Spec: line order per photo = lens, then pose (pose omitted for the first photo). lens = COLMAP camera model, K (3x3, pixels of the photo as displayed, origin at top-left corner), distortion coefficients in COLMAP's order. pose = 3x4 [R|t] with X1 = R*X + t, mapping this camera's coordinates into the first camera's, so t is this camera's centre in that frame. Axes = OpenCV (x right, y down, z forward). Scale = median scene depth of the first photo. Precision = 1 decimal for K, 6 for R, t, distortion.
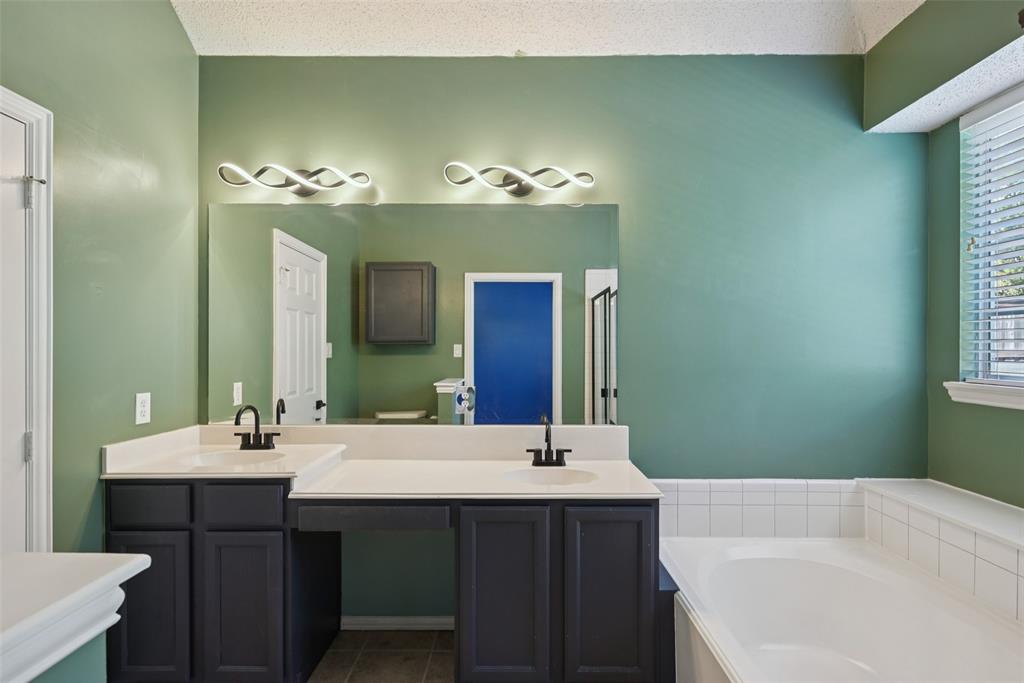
lens RADIAL K [[492.0, 0, 510.8], [0, 492.0, 345.3], [0, 0, 1]] dist [0.004082, 0.000437]
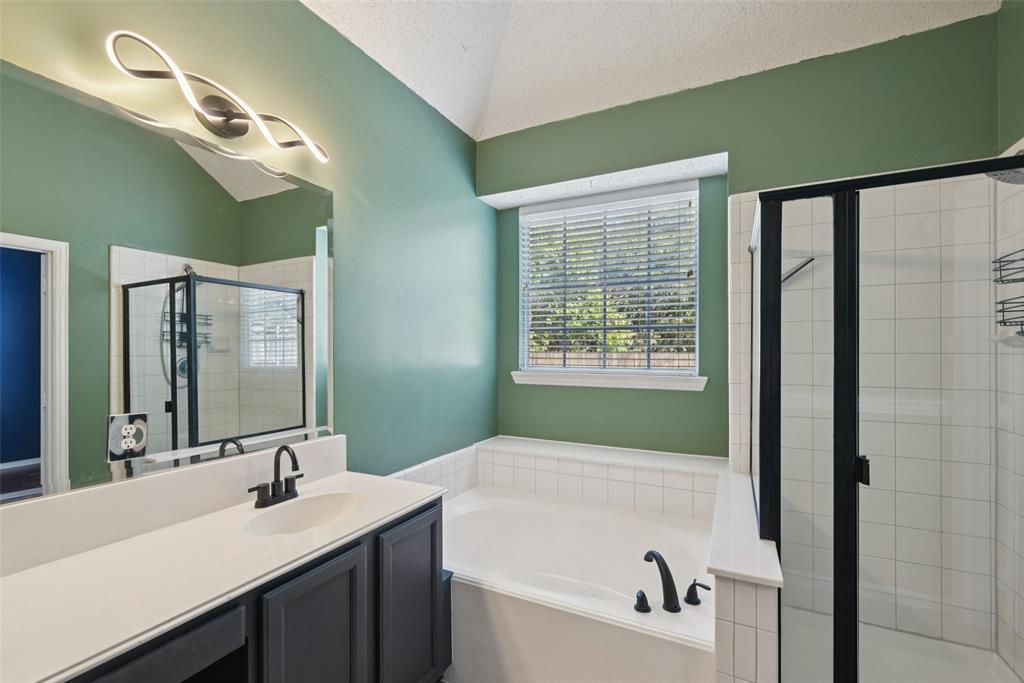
lens RADIAL K [[435.1, 0, 508.7], [0, 435.1, 348.5], [0, 0, 1]] dist [-0.000531, 0.000081]
pose [[0.466526, 0.005066, 0.884493, -0.344884], [-0.006565, 0.999976, -0.002264, 0.002617], [-0.884483, -0.004751, 0.466548, 0.345732]]
